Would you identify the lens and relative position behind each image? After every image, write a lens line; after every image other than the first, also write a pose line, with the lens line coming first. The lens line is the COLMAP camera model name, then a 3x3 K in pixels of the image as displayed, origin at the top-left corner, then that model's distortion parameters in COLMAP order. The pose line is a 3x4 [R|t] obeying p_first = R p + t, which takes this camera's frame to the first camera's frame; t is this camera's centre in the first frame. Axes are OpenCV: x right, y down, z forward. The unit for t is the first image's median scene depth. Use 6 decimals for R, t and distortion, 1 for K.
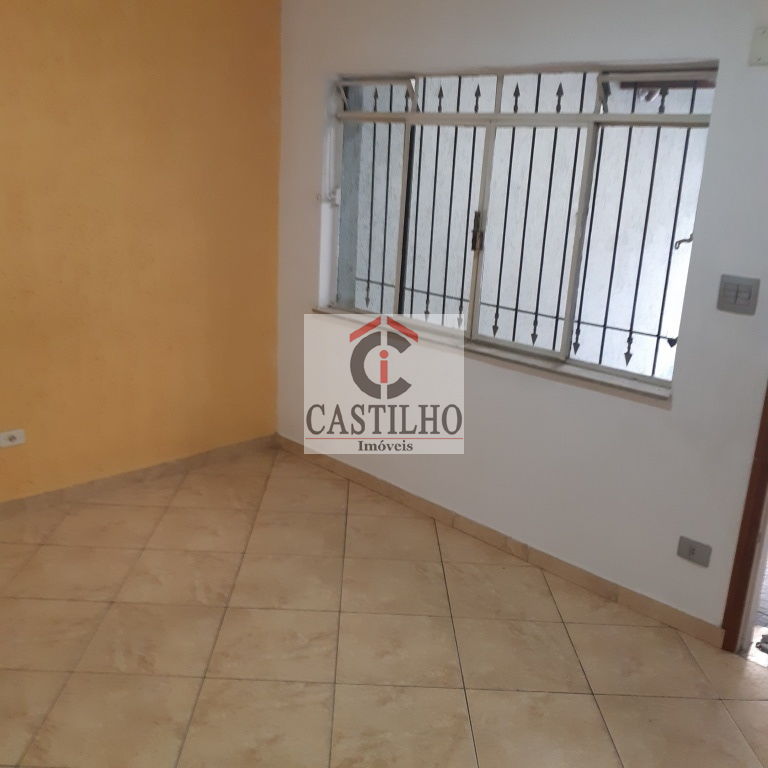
lens RADIAL K [[869.1, 0, 384.0], [0, 869.1, 384.0], [0, 0, 1]] dist [0.280340, -0.001976]
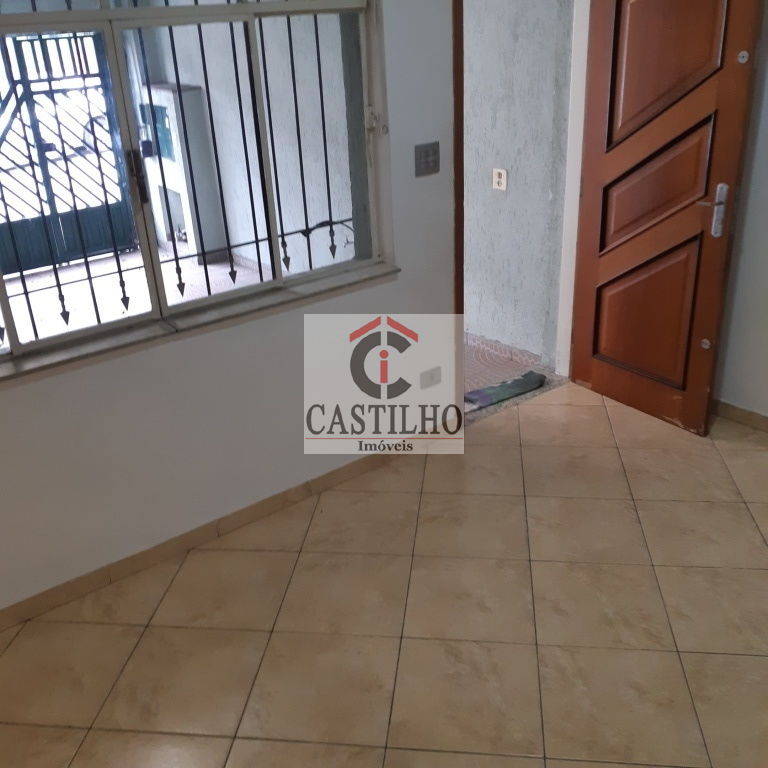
lens RADIAL K [[806.3, 0, 390.9], [0, 806.3, 380.3], [0, 0, 1]] dist [0.133120, -0.315436]
pose [[0.134517, -0.454117, 0.880729, -0.596758], [0.341189, 0.855685, 0.389093, -0.240062], [-0.930320, 0.248156, 0.270044, 0.727227]]
